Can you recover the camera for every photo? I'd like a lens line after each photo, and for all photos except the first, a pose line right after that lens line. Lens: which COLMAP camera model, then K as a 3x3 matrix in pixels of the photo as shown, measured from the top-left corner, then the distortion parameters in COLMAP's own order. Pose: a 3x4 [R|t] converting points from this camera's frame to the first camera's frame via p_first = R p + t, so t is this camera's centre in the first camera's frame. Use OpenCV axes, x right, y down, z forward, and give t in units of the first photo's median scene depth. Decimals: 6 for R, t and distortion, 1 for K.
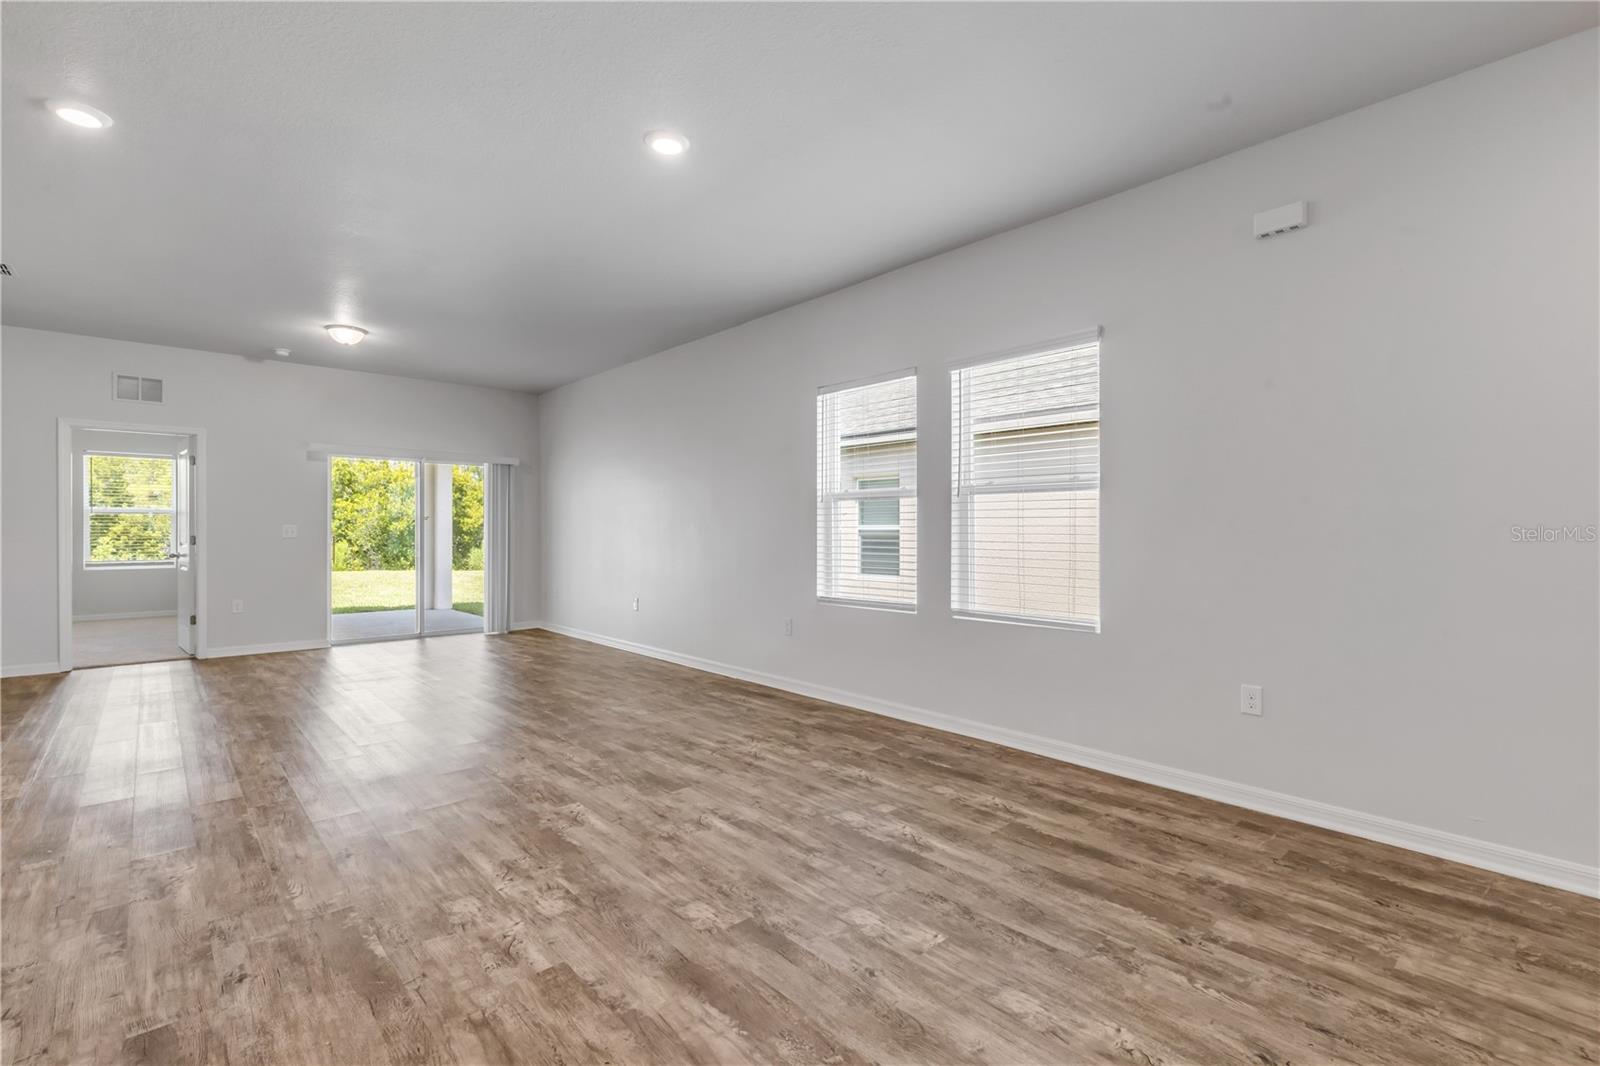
lens RADIAL K [[720.6, 0, 803.7], [0, 720.6, 530.1], [0, 0, 1]] dist [0.001436, 0.000244]
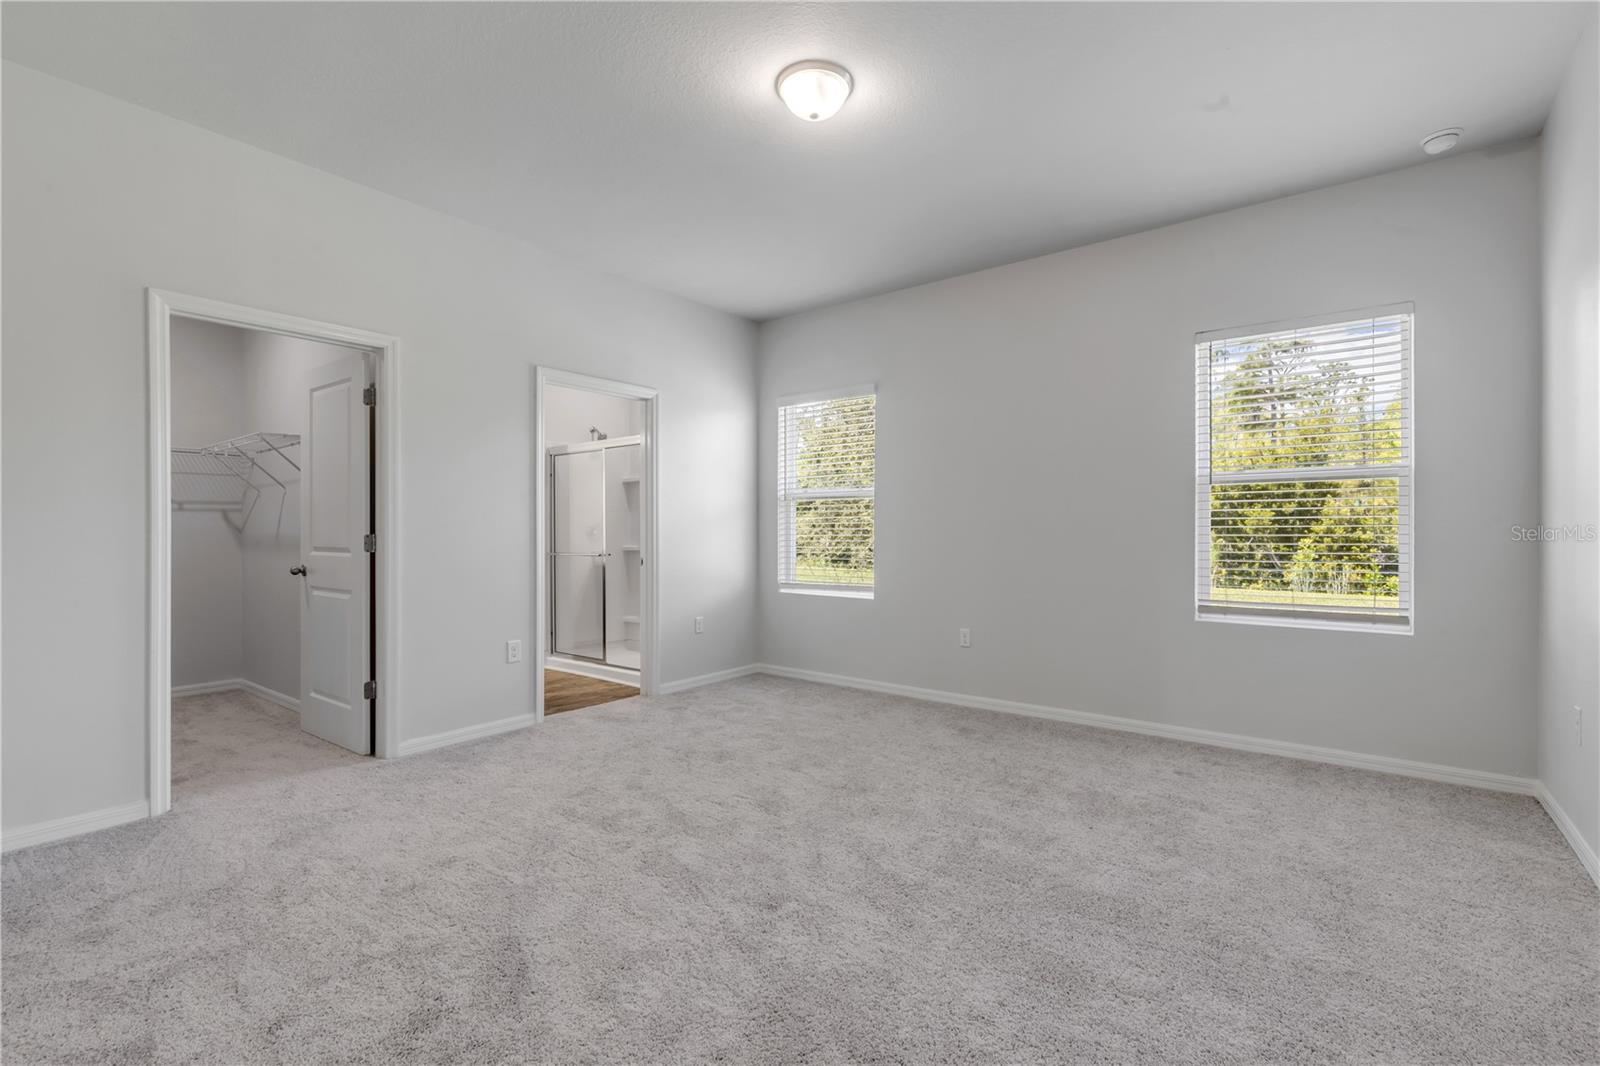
lens RADIAL K [[716.4, 0, 793.5], [0, 716.4, 523.5], [0, 0, 1]] dist [0.003087, -0.000348]
pose [[0.161790, -0.010916, -0.986765, -2.011748], [-0.000290, 0.999938, -0.011109, 0.012668], [0.986825, 0.002084, 0.161777, 2.263654]]
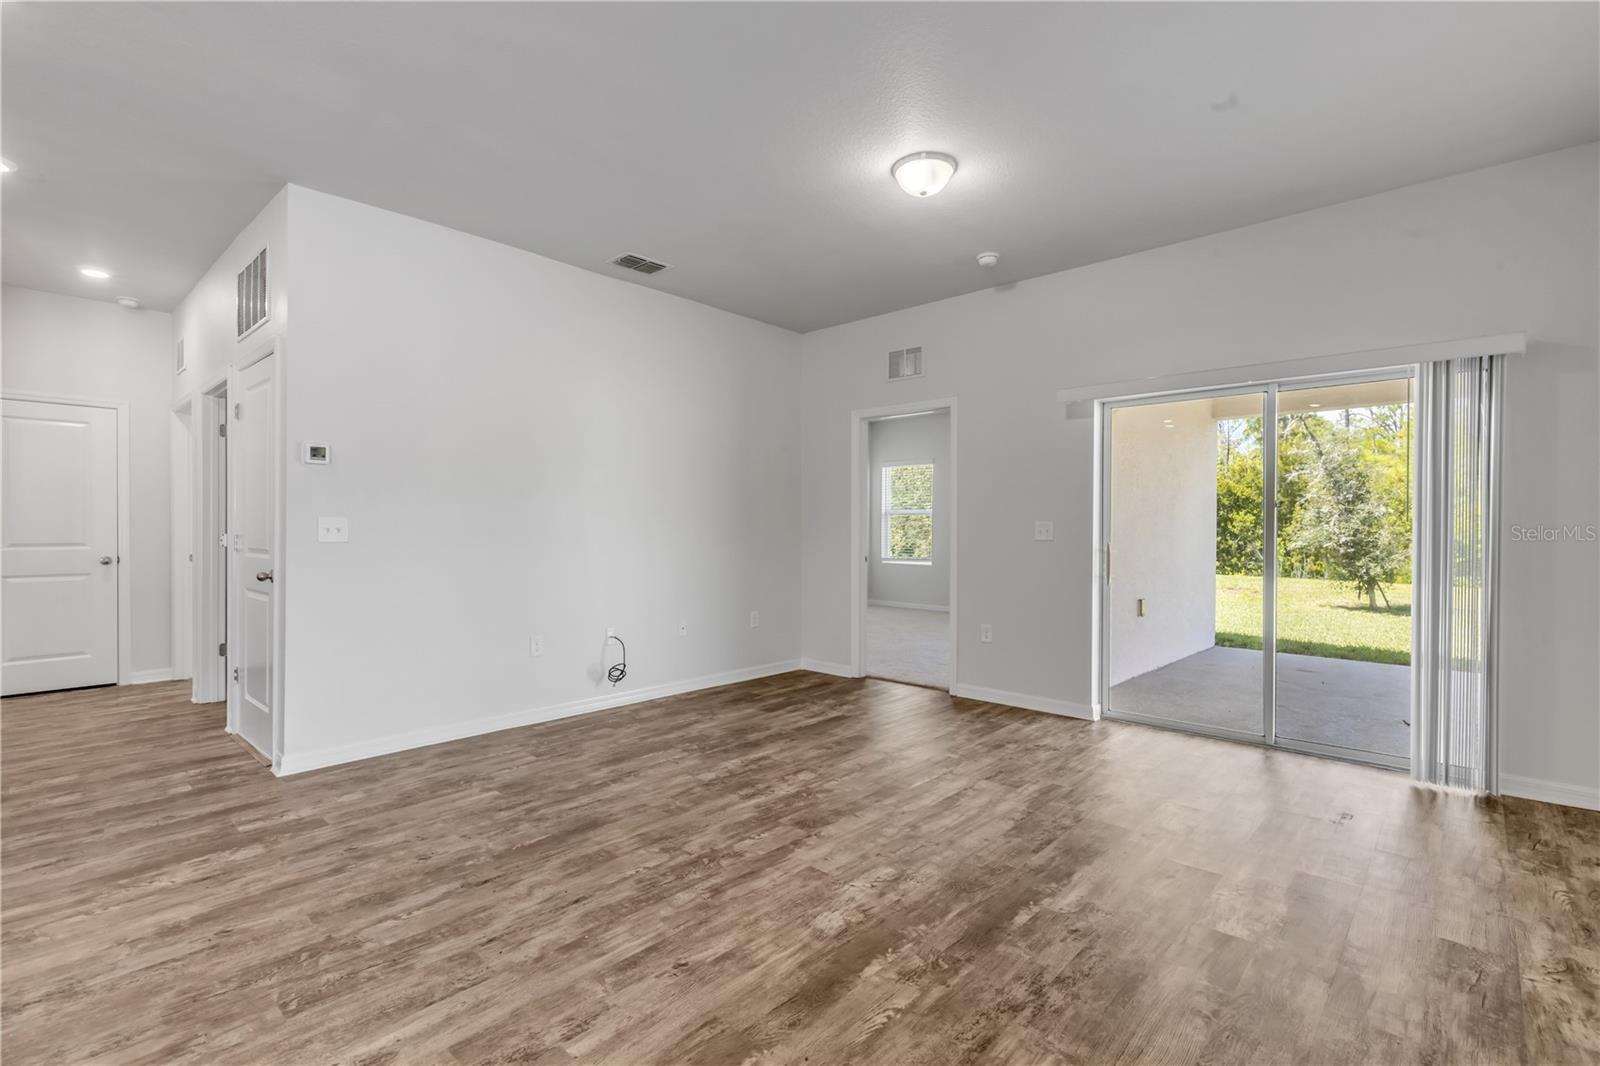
lens RADIAL K [[730.8, 0, 800.0], [0, 730.8, 533.0], [0, 0, 1]] dist [-0.001131, -0.000066]
pose [[0.094549, 0.005784, -0.995503, -0.172688], [-0.004044, 0.999977, 0.005426, 0.001811], [0.995512, 0.003513, 0.094570, 1.750161]]
